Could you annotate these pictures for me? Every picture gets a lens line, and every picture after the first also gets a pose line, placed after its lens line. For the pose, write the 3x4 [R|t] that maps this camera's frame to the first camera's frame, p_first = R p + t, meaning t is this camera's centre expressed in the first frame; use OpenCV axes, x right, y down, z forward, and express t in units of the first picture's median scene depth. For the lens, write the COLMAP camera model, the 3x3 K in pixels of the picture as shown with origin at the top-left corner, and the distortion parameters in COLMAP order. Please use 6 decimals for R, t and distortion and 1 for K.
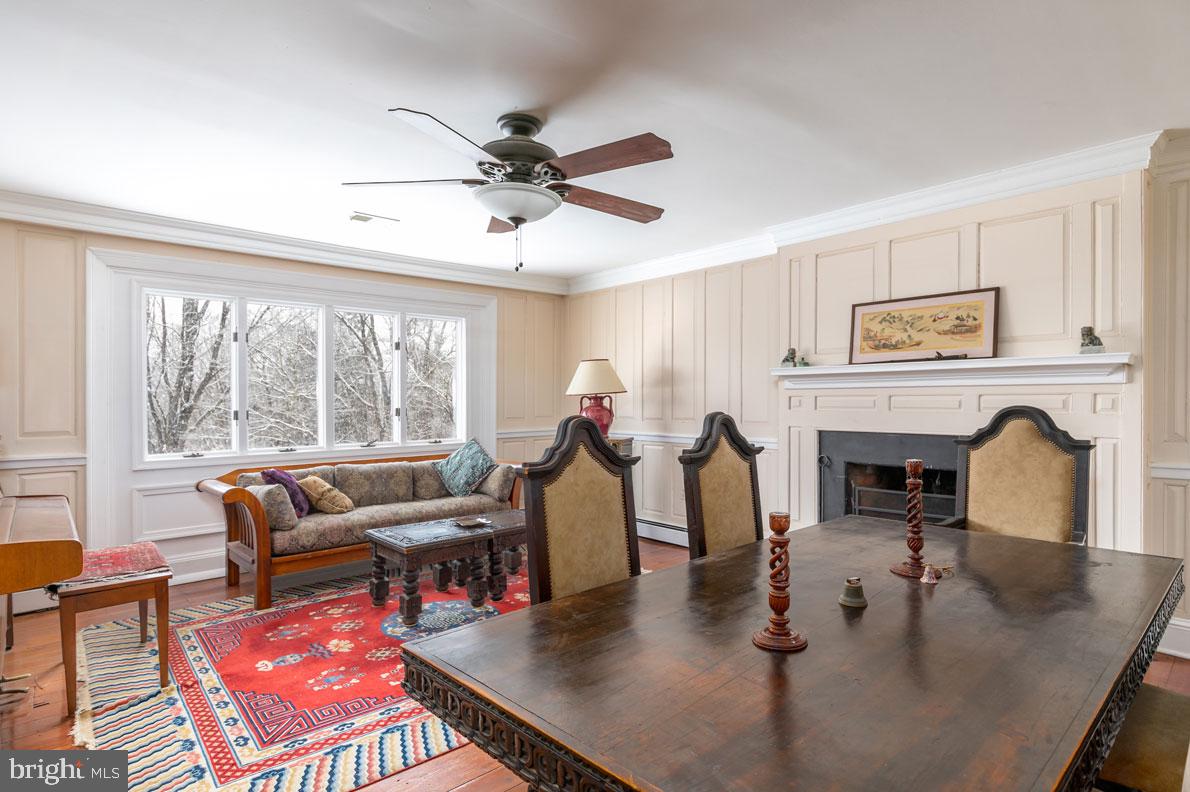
lens RADIAL K [[603.7, 0, 598.1], [0, 603.7, 401.5], [0, 0, 1]] dist [0.005740, 0.000799]
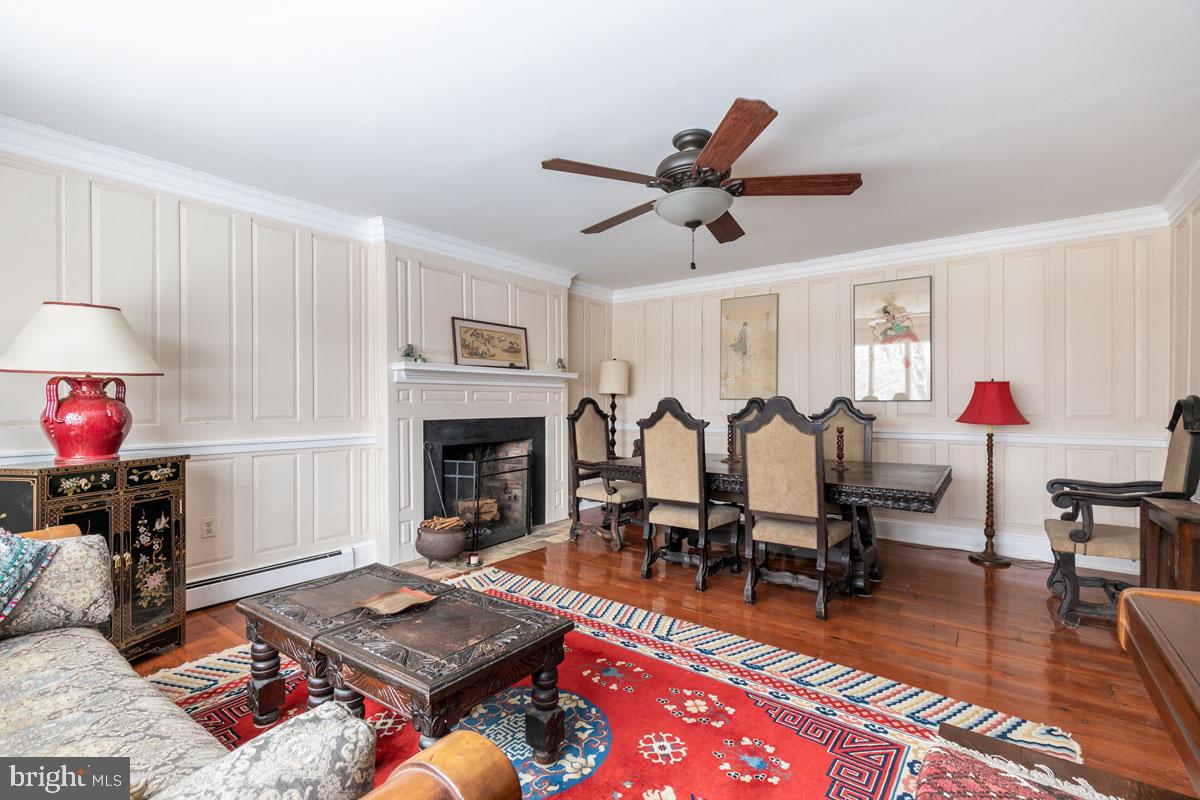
lens RADIAL K [[555.3, 0, 603.8], [0, 555.3, 403.0], [0, 0, 1]] dist [0.003286, -0.000104]
pose [[-0.200748, 0.012951, 0.979557, -1.241109], [0.013585, 0.999853, -0.010435, 0.052310], [-0.979549, 0.011212, -0.200894, 1.543451]]
